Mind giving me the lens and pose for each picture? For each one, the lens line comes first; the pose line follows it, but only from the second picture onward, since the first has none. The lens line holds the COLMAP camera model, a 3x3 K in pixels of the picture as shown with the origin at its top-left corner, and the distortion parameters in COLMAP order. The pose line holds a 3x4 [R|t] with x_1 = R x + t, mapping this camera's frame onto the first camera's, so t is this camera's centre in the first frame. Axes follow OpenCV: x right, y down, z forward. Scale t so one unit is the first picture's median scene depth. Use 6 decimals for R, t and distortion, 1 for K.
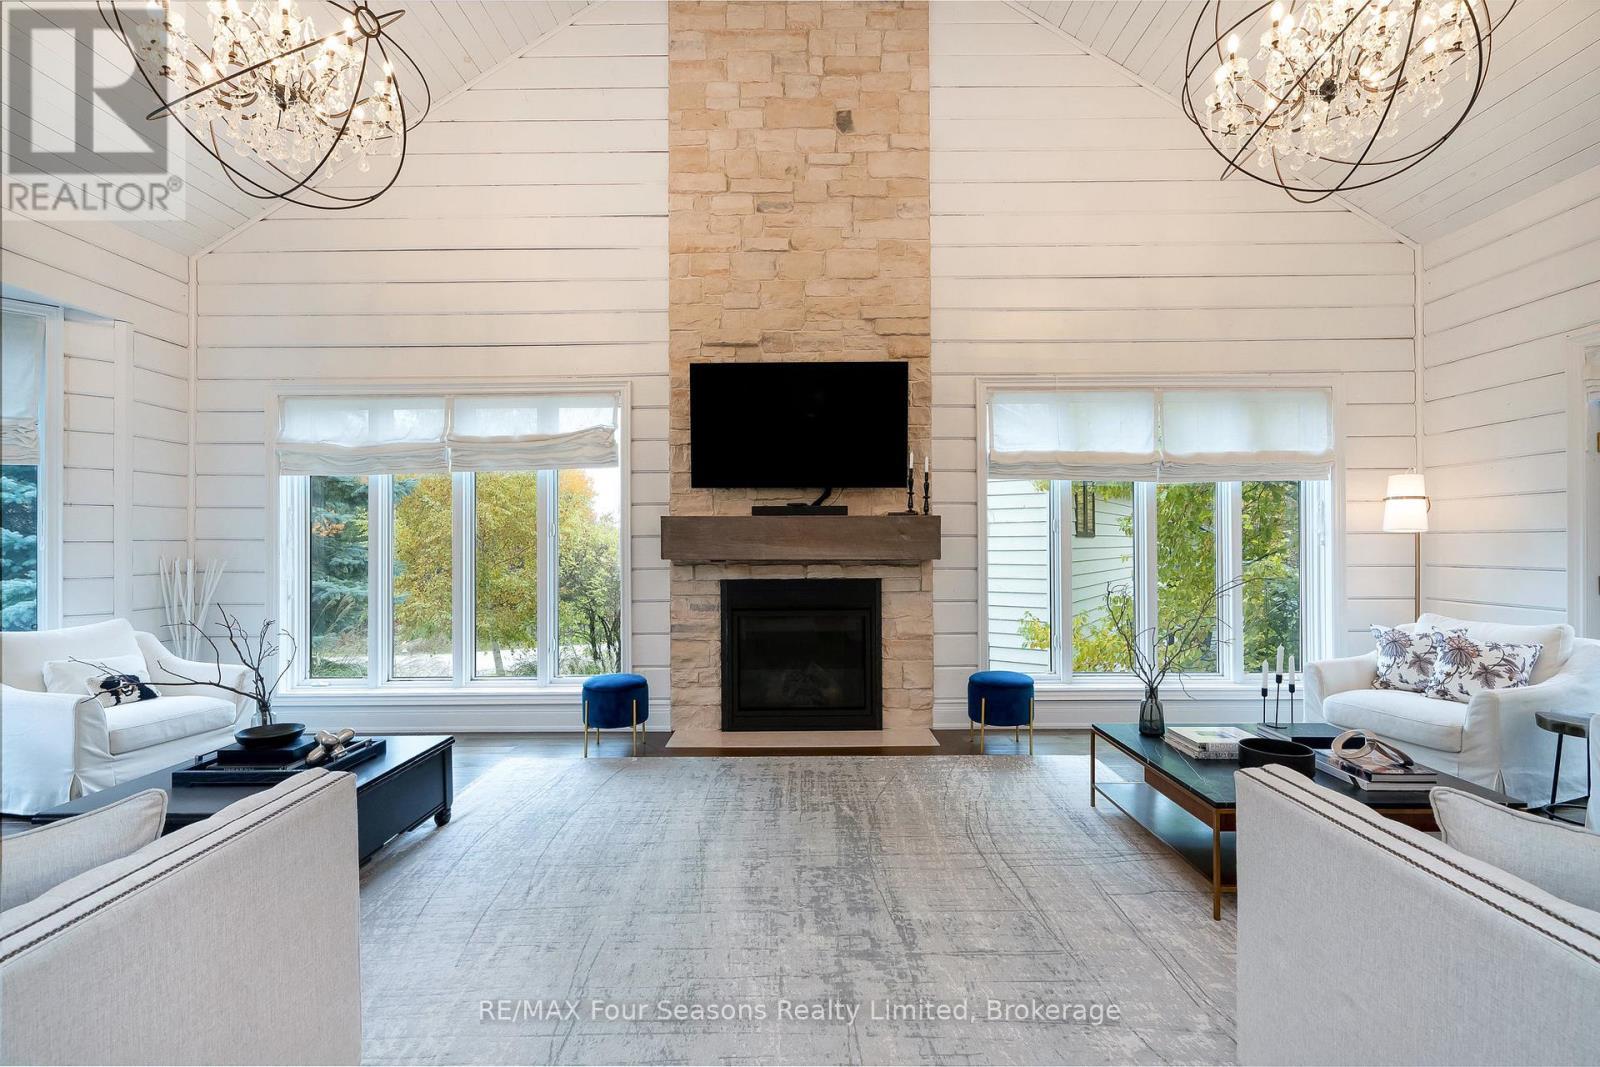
lens RADIAL K [[727.3, 0, 797.5], [0, 727.3, 538.2], [0, 0, 1]] dist [-0.001257, 0.000181]
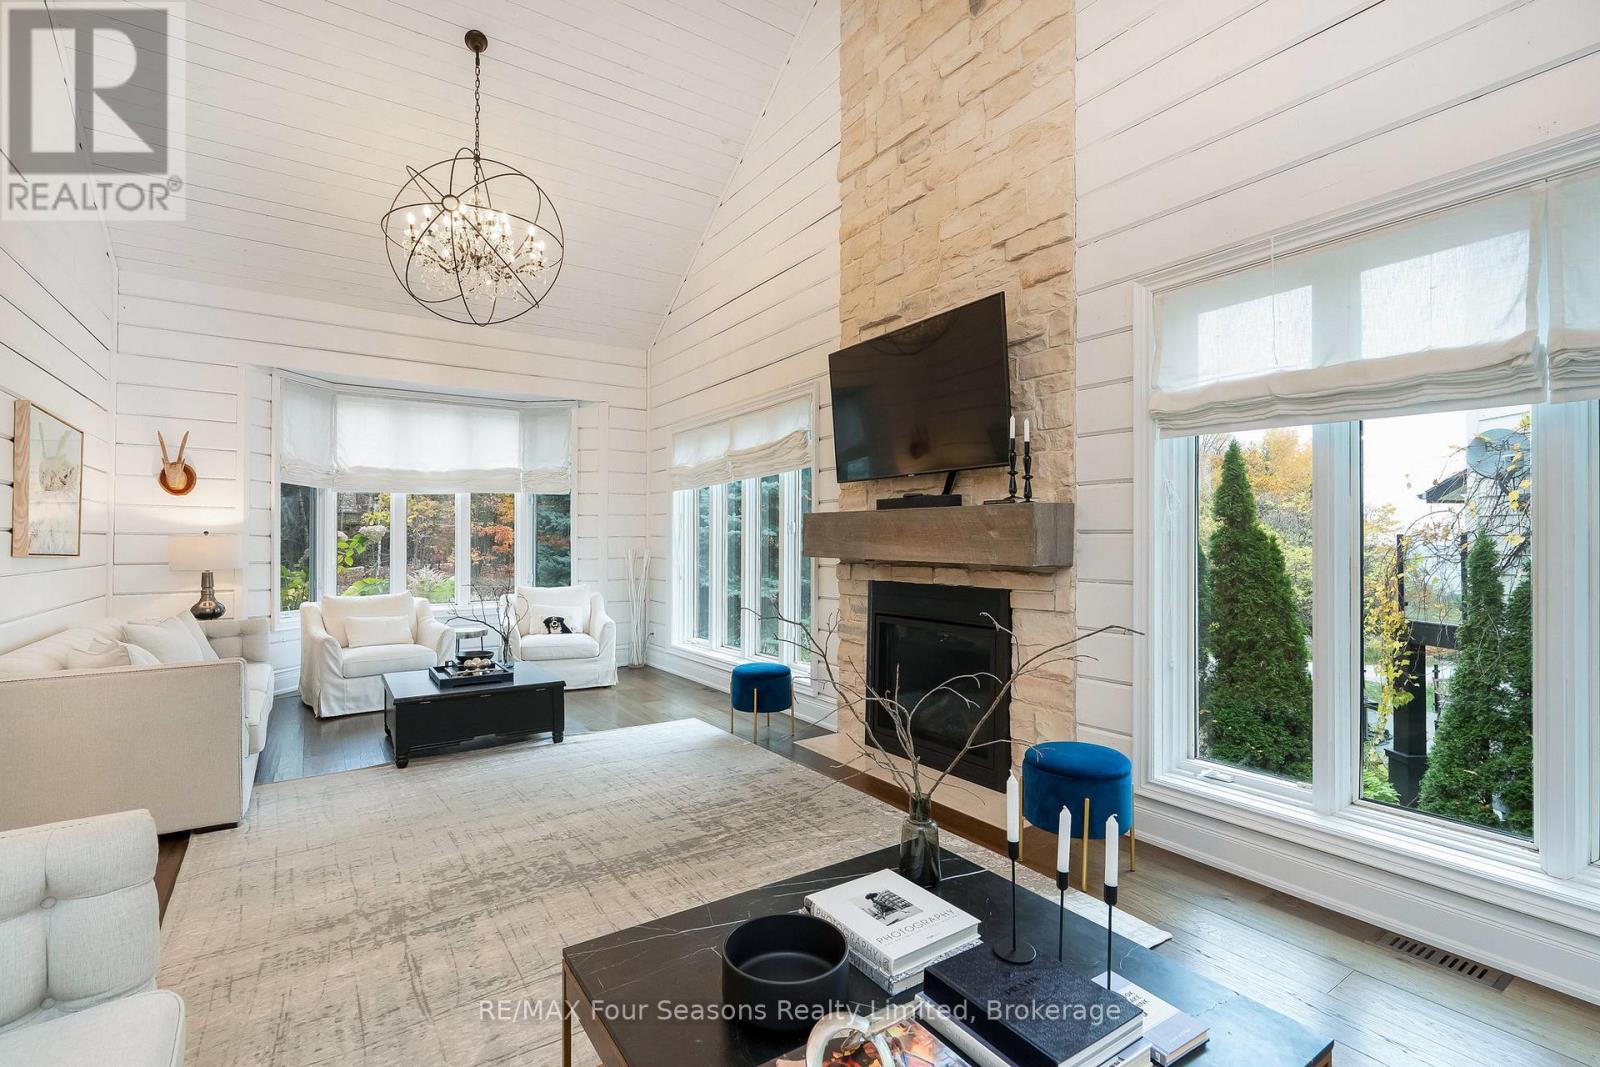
lens RADIAL K [[727.3, 0, 791.0], [0, 727.3, 537.6], [0, 0, 1]] dist [-0.001257, 0.000181]
pose [[0.559289, 0.002591, -0.828969, 0.623237], [0.001684, 0.999990, 0.004262, -0.001416], [0.828971, -0.003779, 0.559279, 0.412569]]
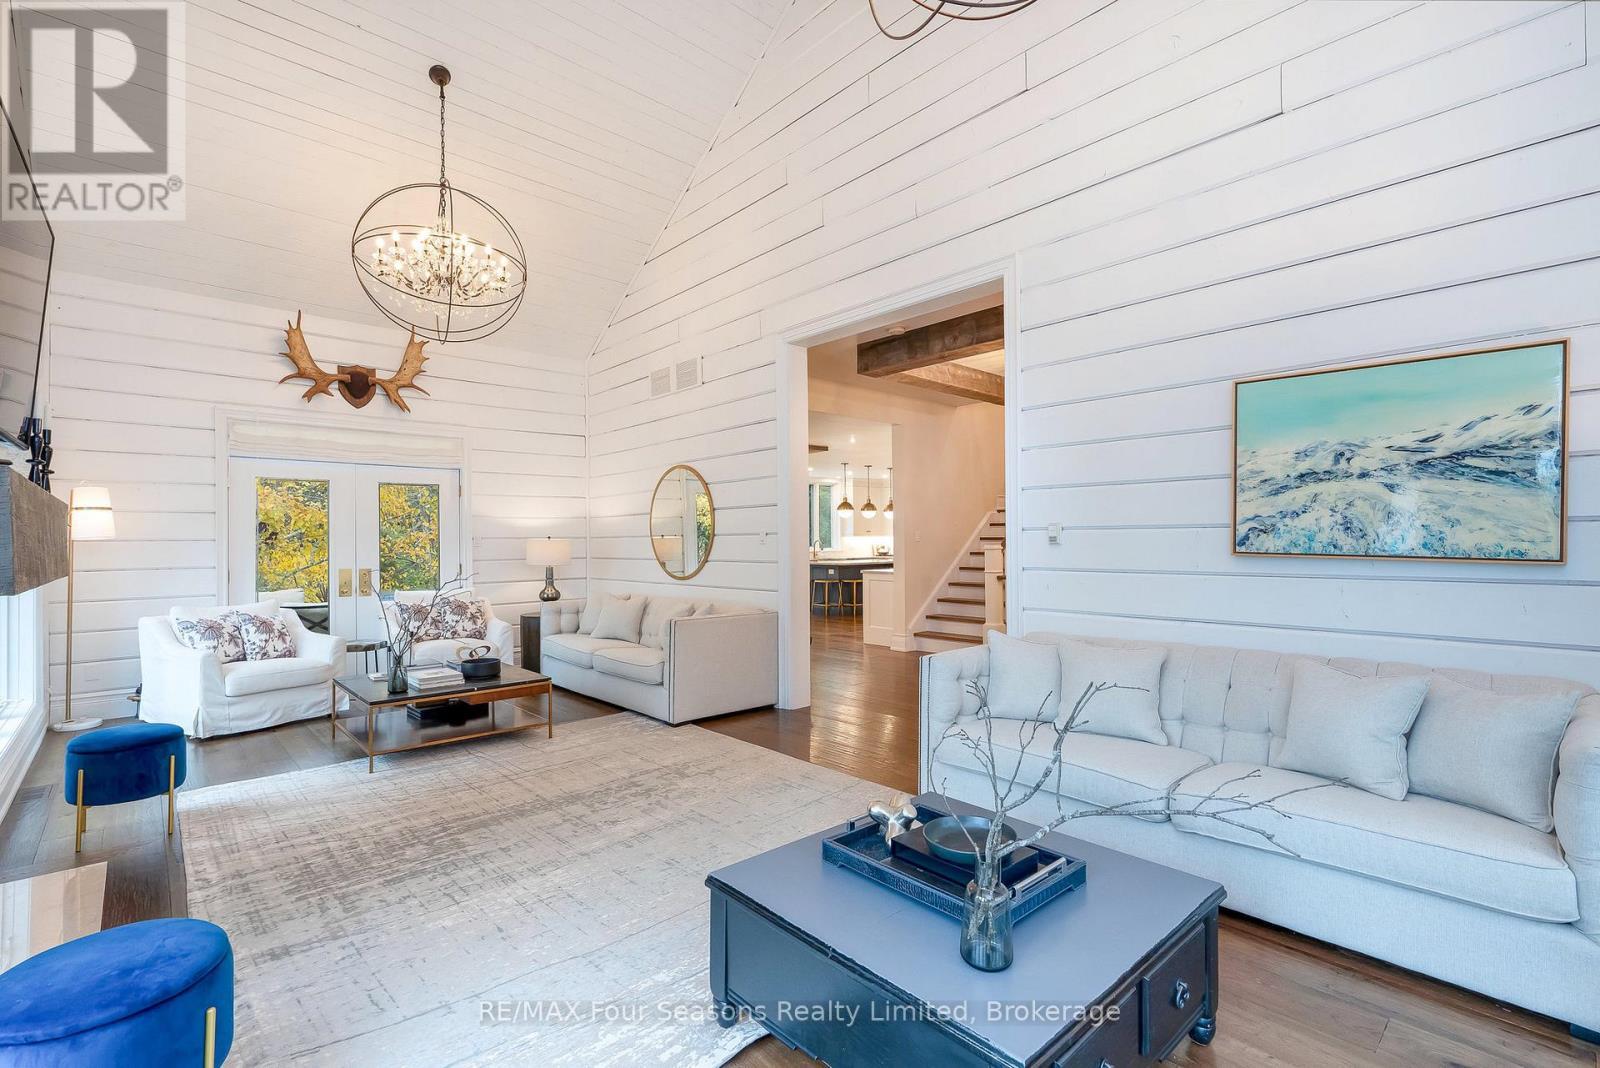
lens RADIAL K [[727.3, 0, 801.0], [0, 727.3, 537.6], [0, 0, 1]] dist [-0.001257, 0.000181]
pose [[-0.681501, 0.010981, 0.731735, -0.669815], [0.004637, 0.999932, -0.010687, 0.005462], [-0.731802, -0.003891, -0.681506, 0.939938]]
